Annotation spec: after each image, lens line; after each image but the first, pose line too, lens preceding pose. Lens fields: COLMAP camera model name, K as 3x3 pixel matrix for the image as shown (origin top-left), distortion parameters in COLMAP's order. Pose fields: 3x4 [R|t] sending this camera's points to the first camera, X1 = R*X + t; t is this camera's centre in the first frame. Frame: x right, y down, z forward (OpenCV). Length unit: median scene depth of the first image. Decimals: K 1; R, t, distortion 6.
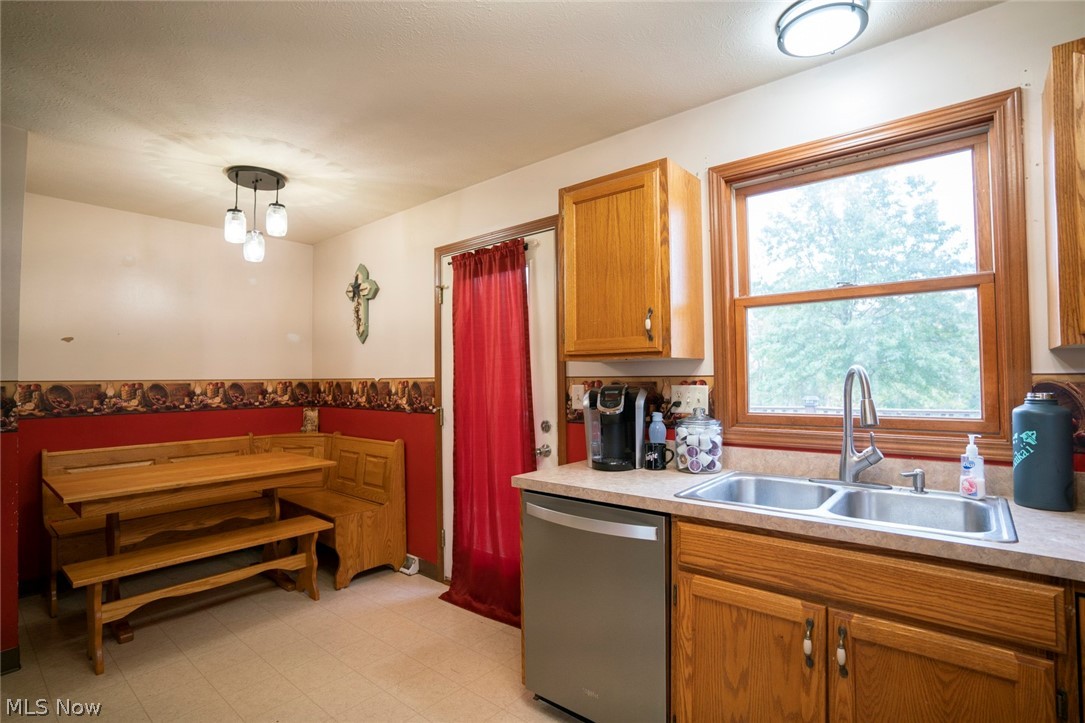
lens RADIAL K [[534.4, 0, 542.5], [0, 534.4, 361.5], [0, 0, 1]] dist [-0.001290, 0.000012]
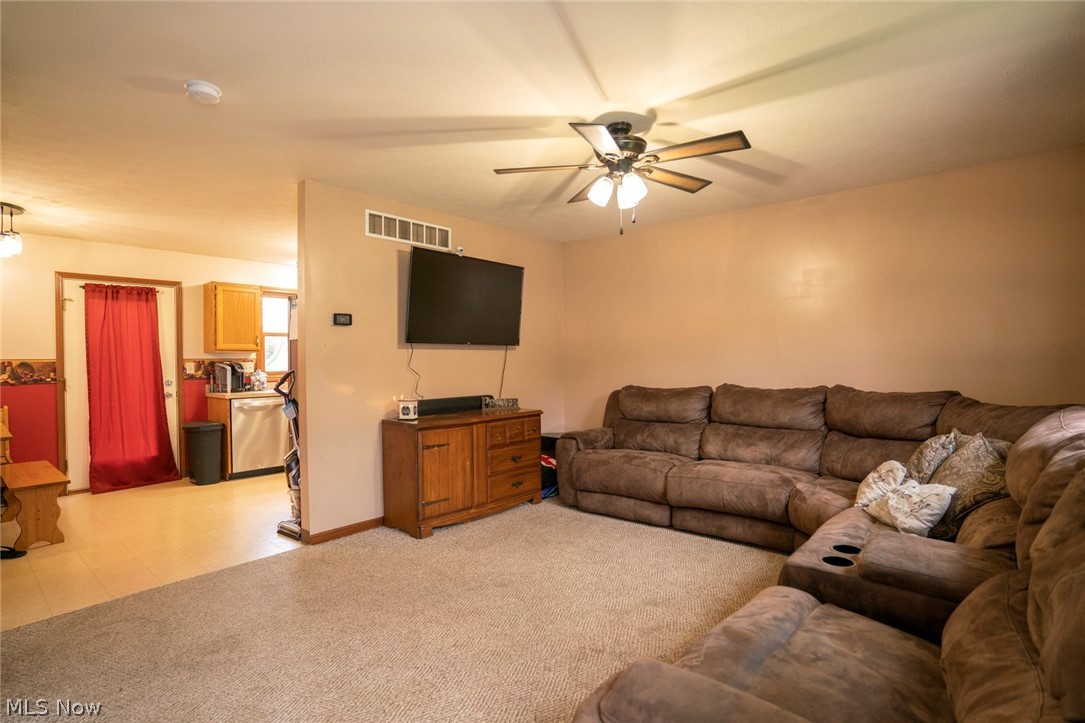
lens RADIAL K [[534.4, 0, 542.5], [0, 534.4, 361.5], [0, 0, 1]] dist [-0.001290, 0.000012]
pose [[-0.019965, -0.001048, 0.999800, -2.032642], [-0.027223, 0.999629, 0.000504, -0.000570], [-0.999430, -0.027208, -0.019986, -0.380331]]
